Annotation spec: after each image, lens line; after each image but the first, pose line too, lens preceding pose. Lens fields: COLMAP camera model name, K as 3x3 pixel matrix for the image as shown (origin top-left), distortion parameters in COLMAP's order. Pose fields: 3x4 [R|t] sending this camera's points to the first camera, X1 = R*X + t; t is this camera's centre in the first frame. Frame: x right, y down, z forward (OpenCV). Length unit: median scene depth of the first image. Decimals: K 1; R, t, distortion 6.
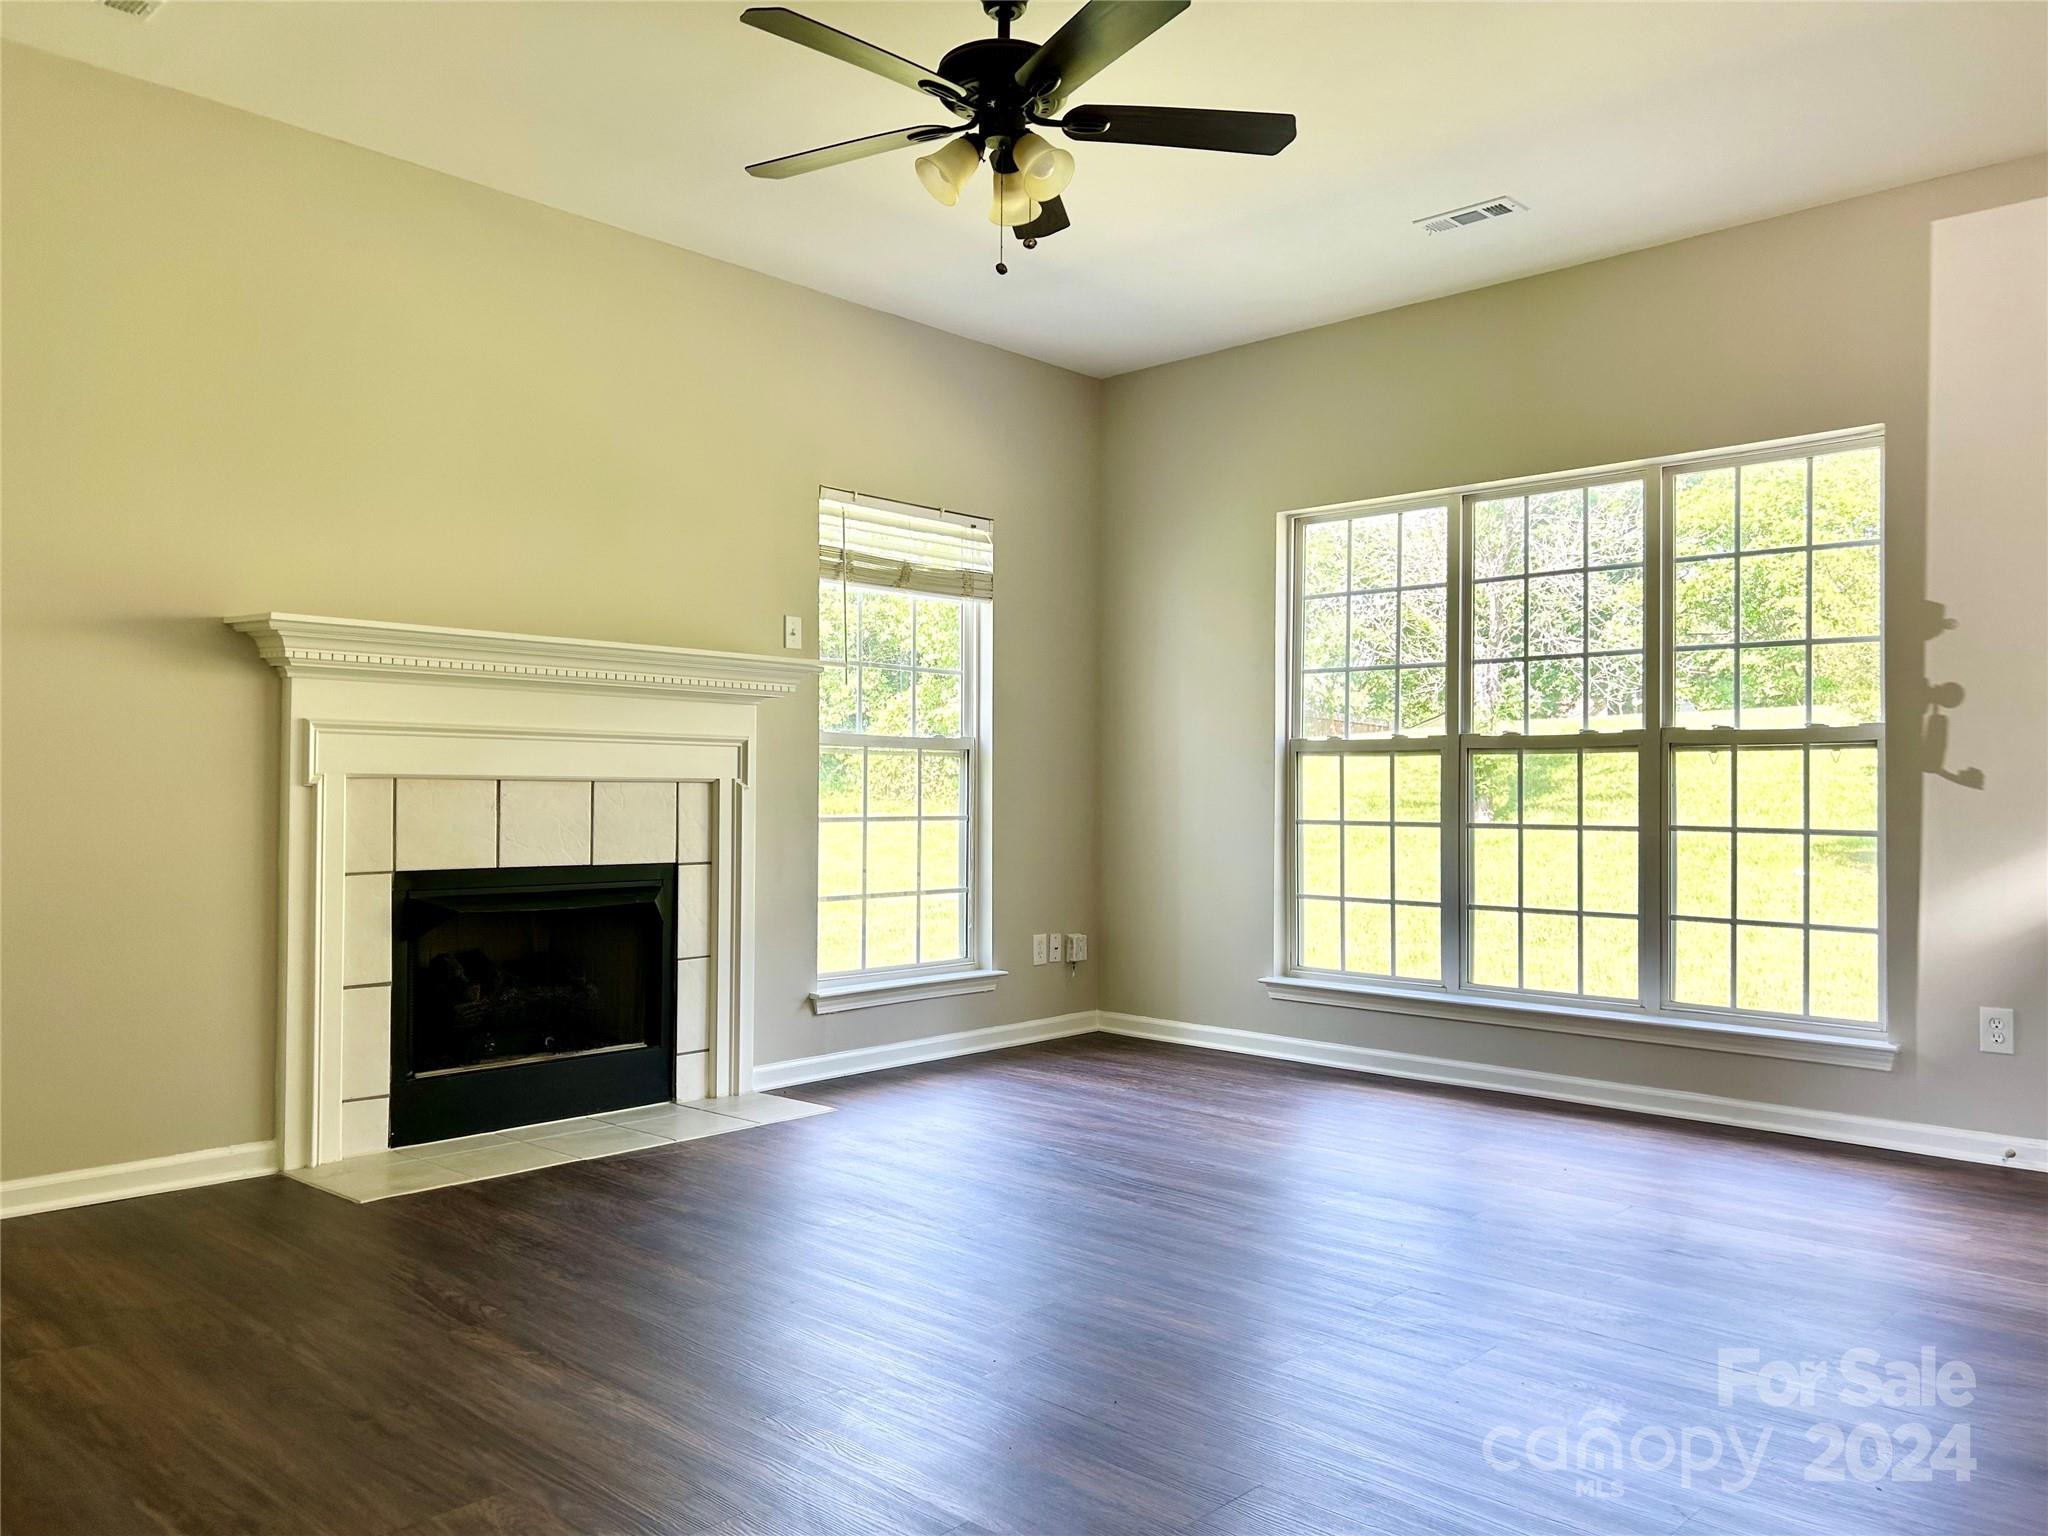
lens RADIAL K [[1551.0, 0, 1019.1], [0, 1551.0, 759.9], [0, 0, 1]] dist [0.081784, -0.043482]
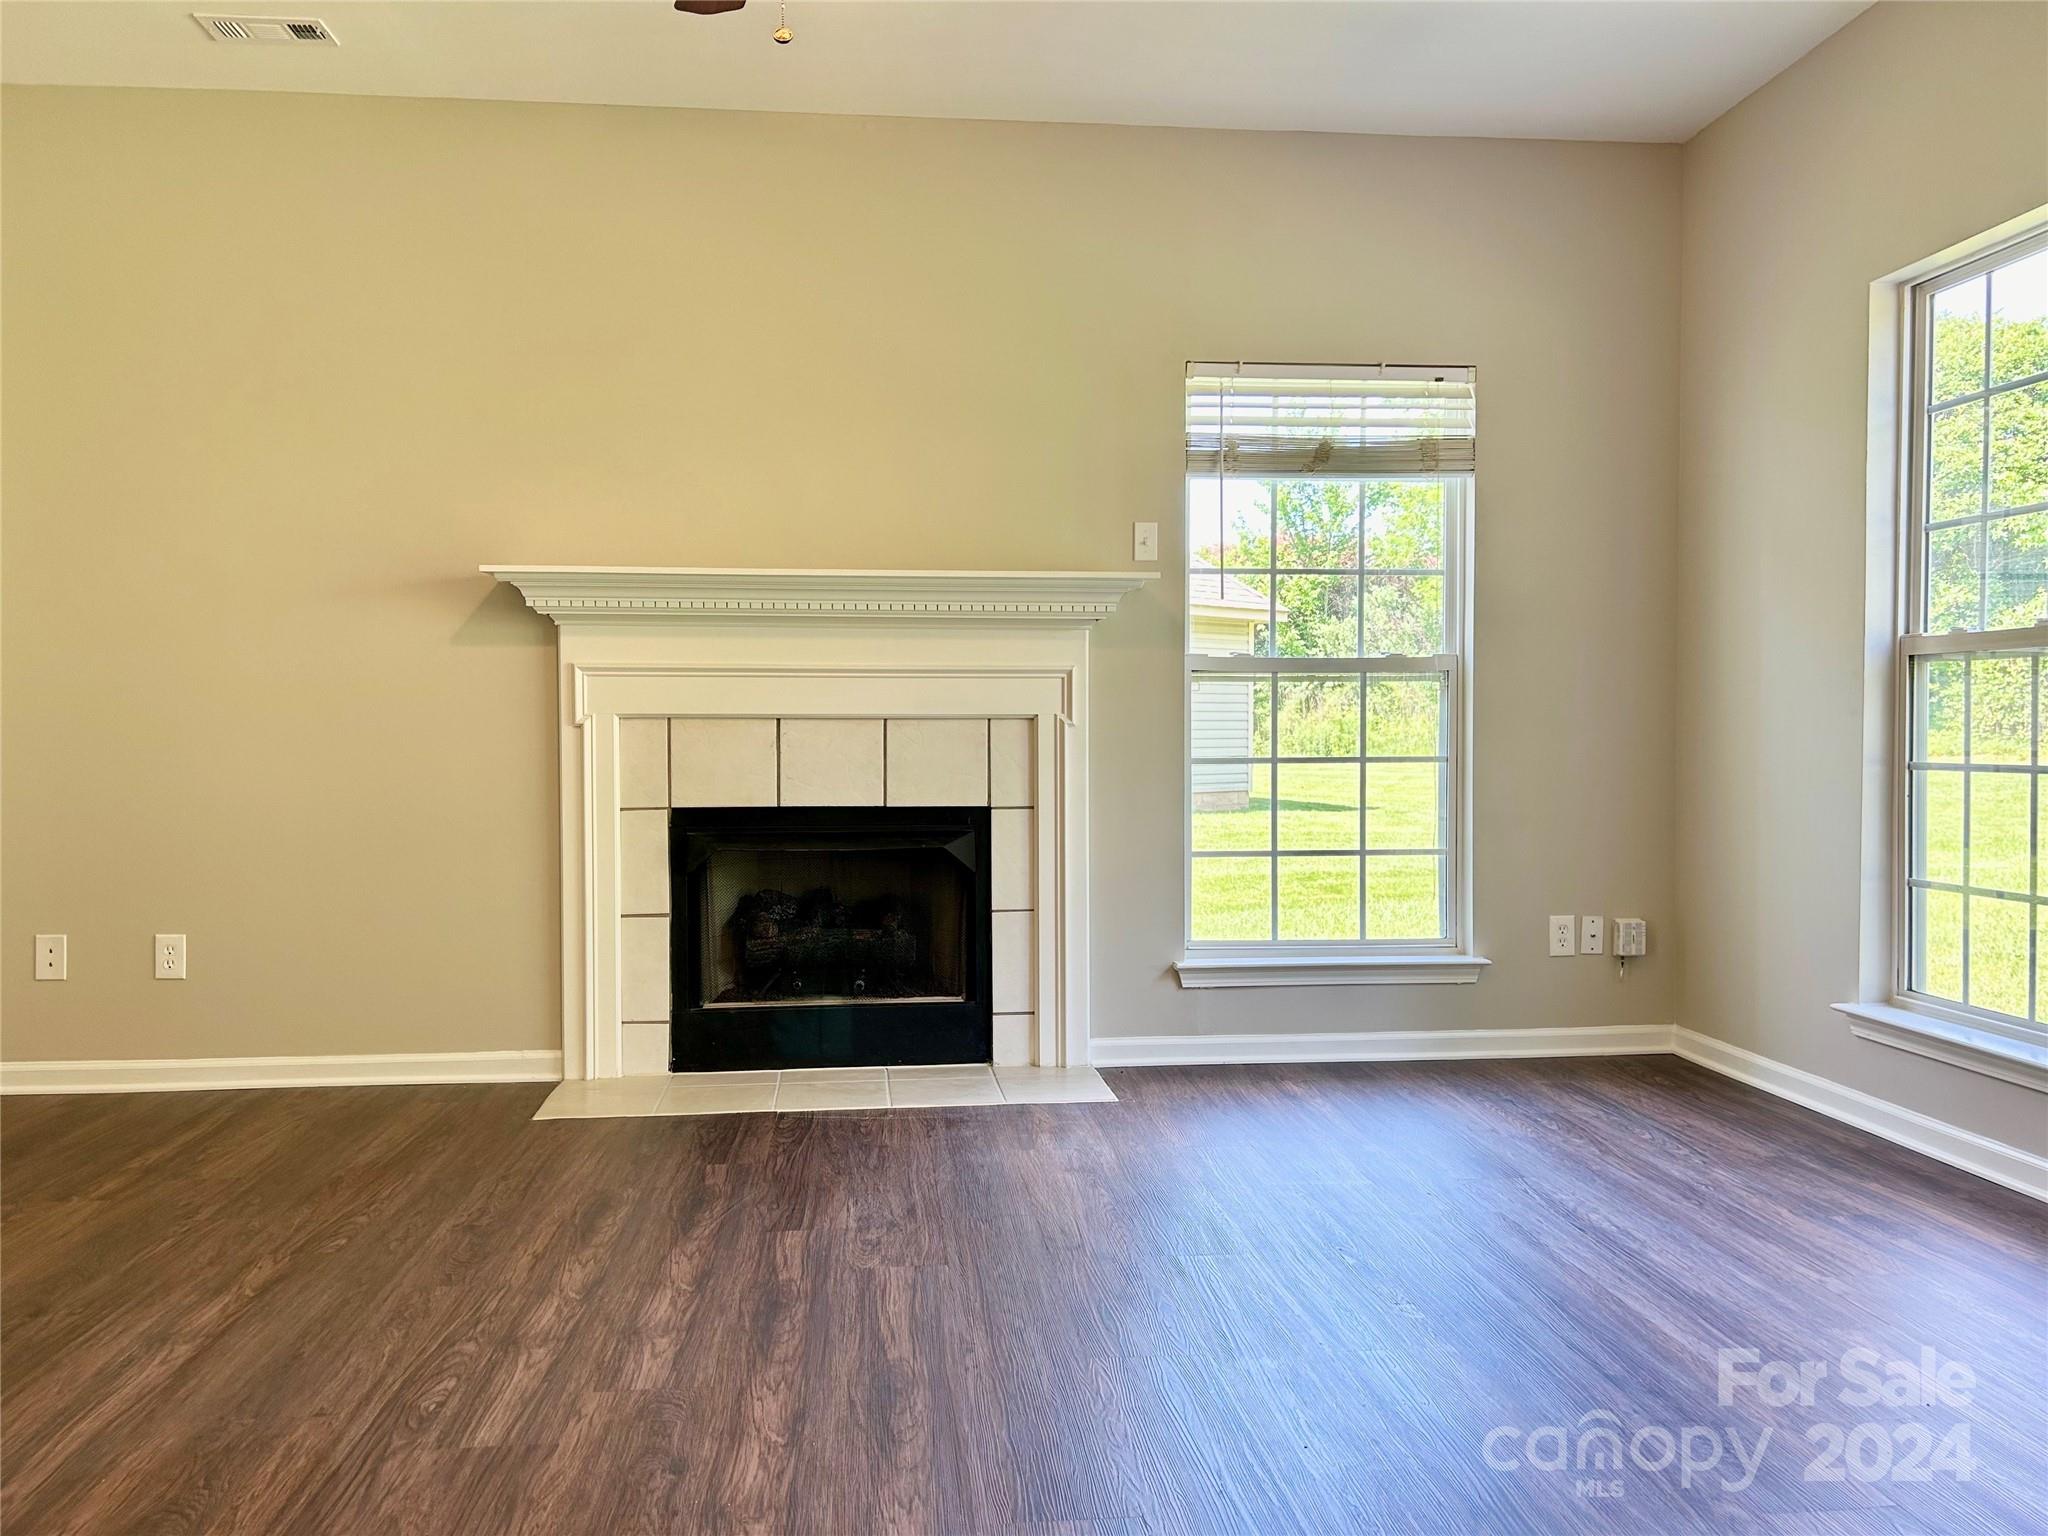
lens RADIAL K [[1551.0, 0, 1023.9], [0, 1551.0, 780.4], [0, 0, 1]] dist [0.081784, -0.043482]
pose [[0.751121, 0.010374, -0.660082, 0.387956], [0.021794, 0.998942, 0.040500, 0.013834], [0.659804, -0.044807, 0.750101, 0.324278]]
